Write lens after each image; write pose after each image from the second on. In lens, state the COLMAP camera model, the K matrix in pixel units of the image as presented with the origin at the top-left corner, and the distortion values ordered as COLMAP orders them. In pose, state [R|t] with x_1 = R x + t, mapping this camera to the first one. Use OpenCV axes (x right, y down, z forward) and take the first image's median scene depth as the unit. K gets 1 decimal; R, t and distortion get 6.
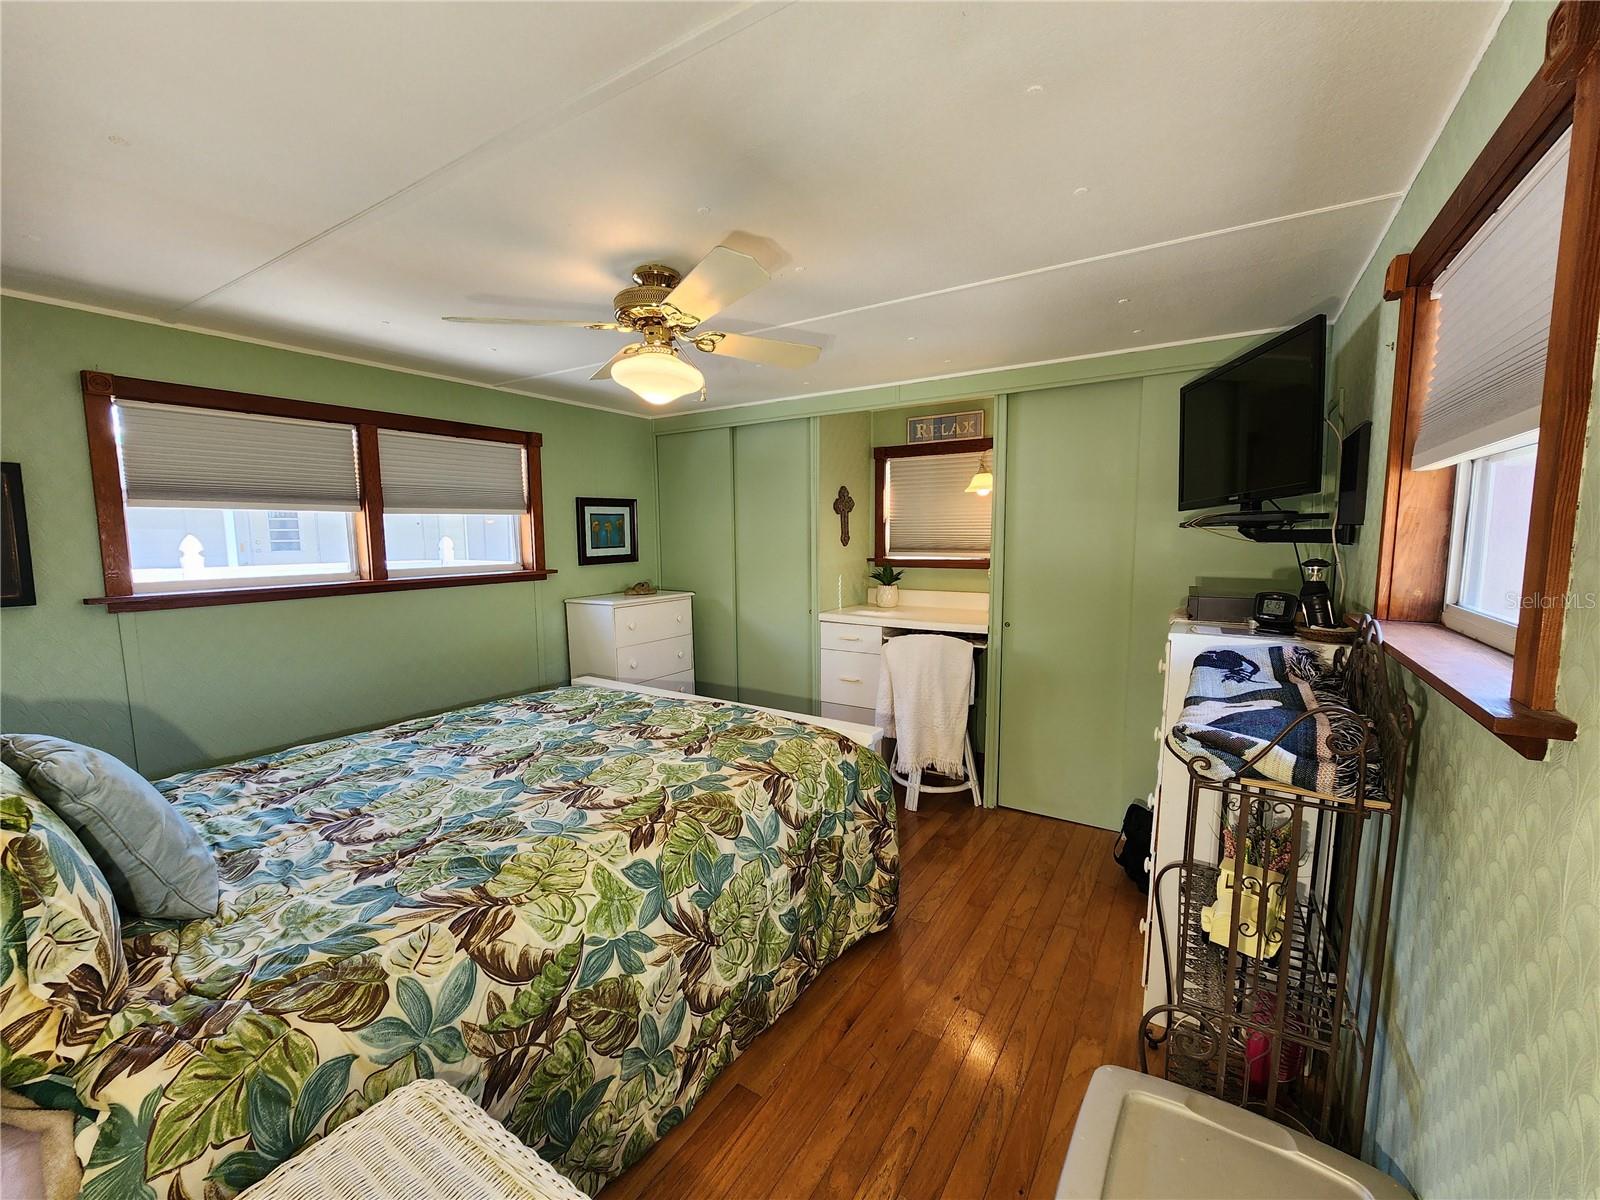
lens RADIAL K [[640.9, 0, 809.0], [0, 640.9, 602.7], [0, 0, 1]] dist [-0.009297, -0.000132]
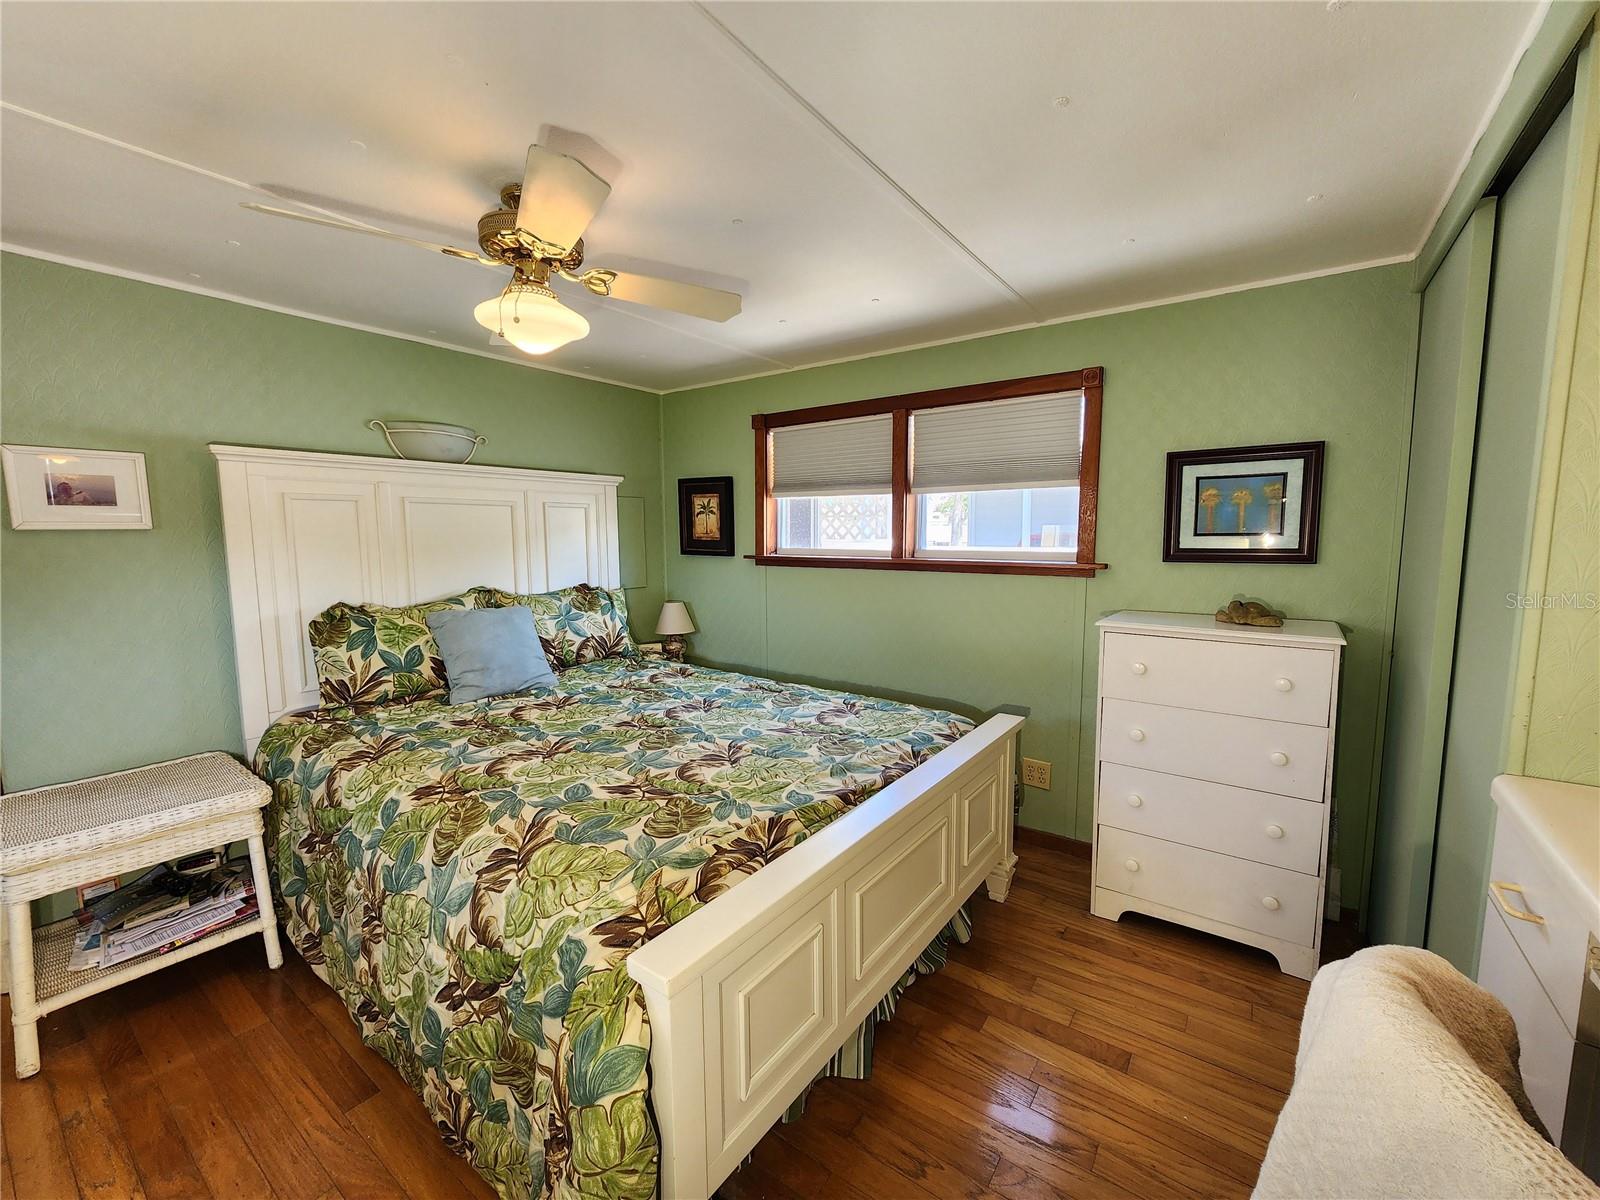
lens RADIAL K [[658.0, 0, 805.9], [0, 658.0, 602.9], [0, 0, 1]] dist [-0.000117, 0.000333]
pose [[-0.066125, 0.118743, -0.990721, 0.451324], [-0.102198, 0.986866, 0.125102, -0.090829], [0.992564, 0.109522, -0.053121, 0.993110]]
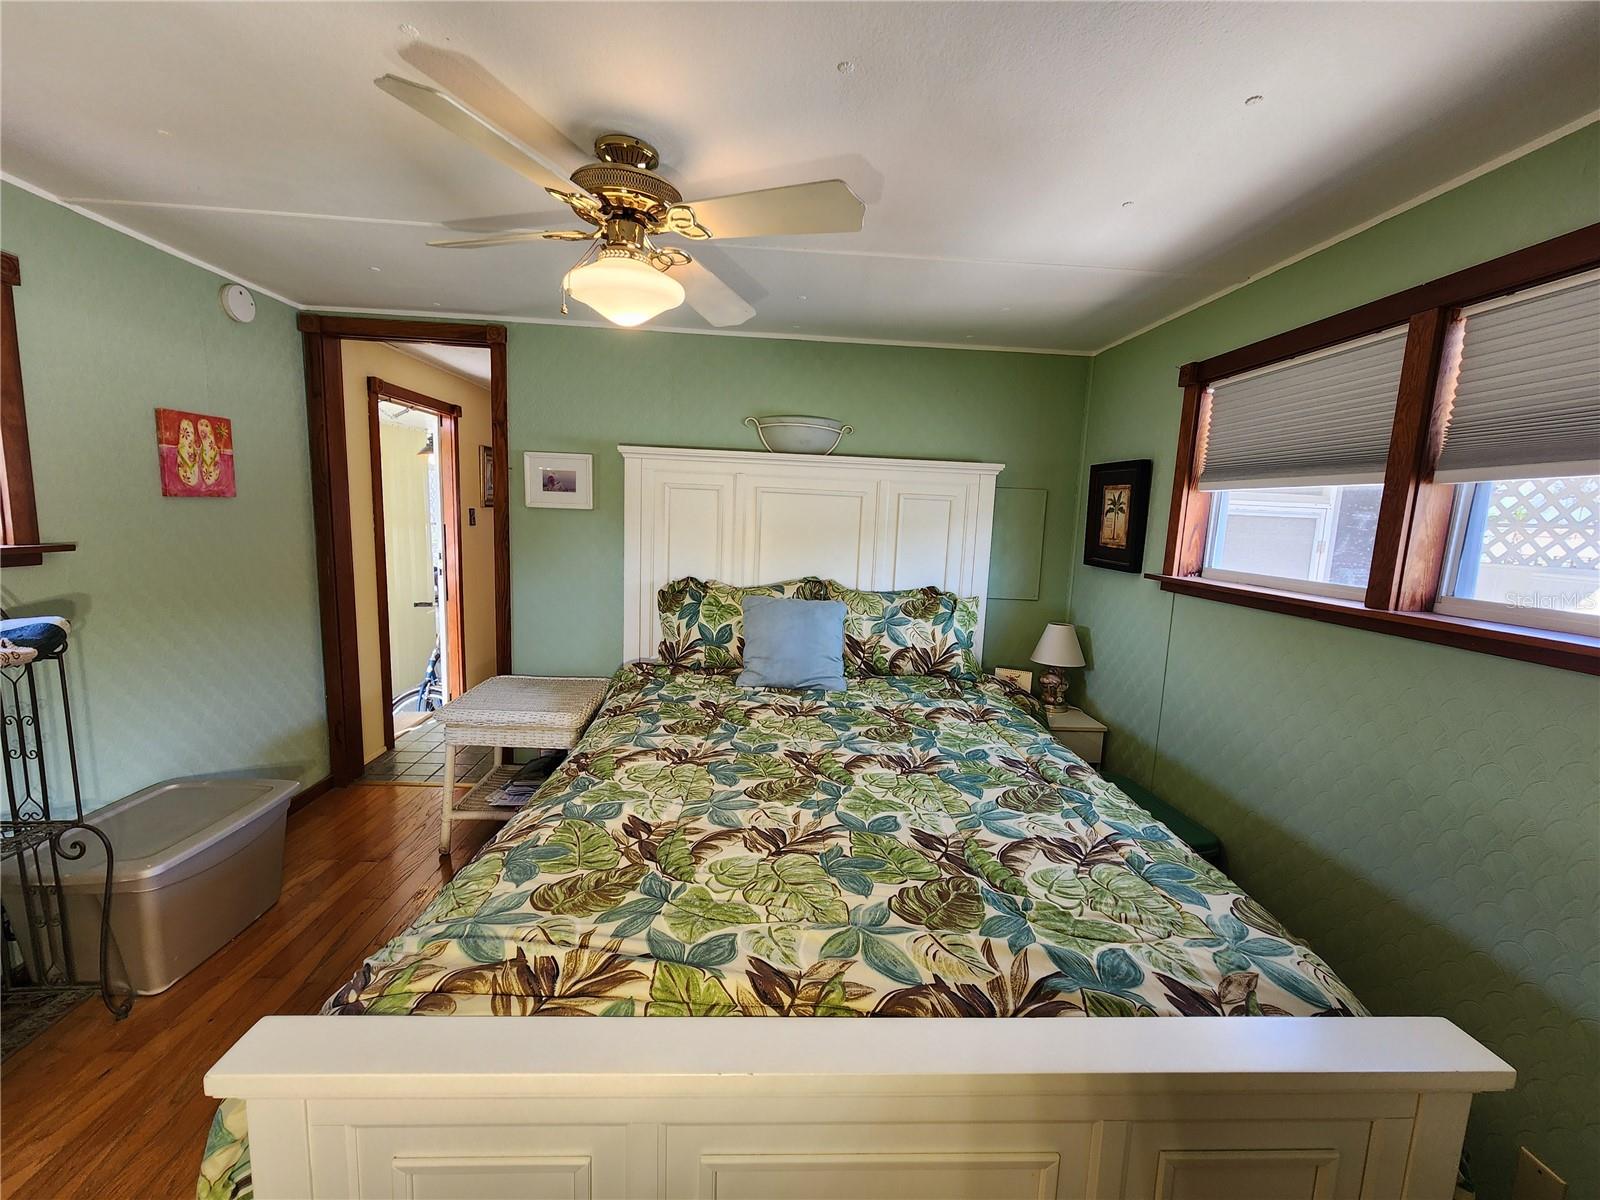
lens RADIAL K [[662.1, 0, 804.1], [0, 662.1, 596.0], [0, 0, 1]] dist [0.000494, -0.000101]
pose [[-0.819753, 0.044724, -0.570968, 0.043653], [-0.096326, 0.971978, 0.214431, -0.128763], [0.564559, 0.230779, -0.792474, 1.264982]]
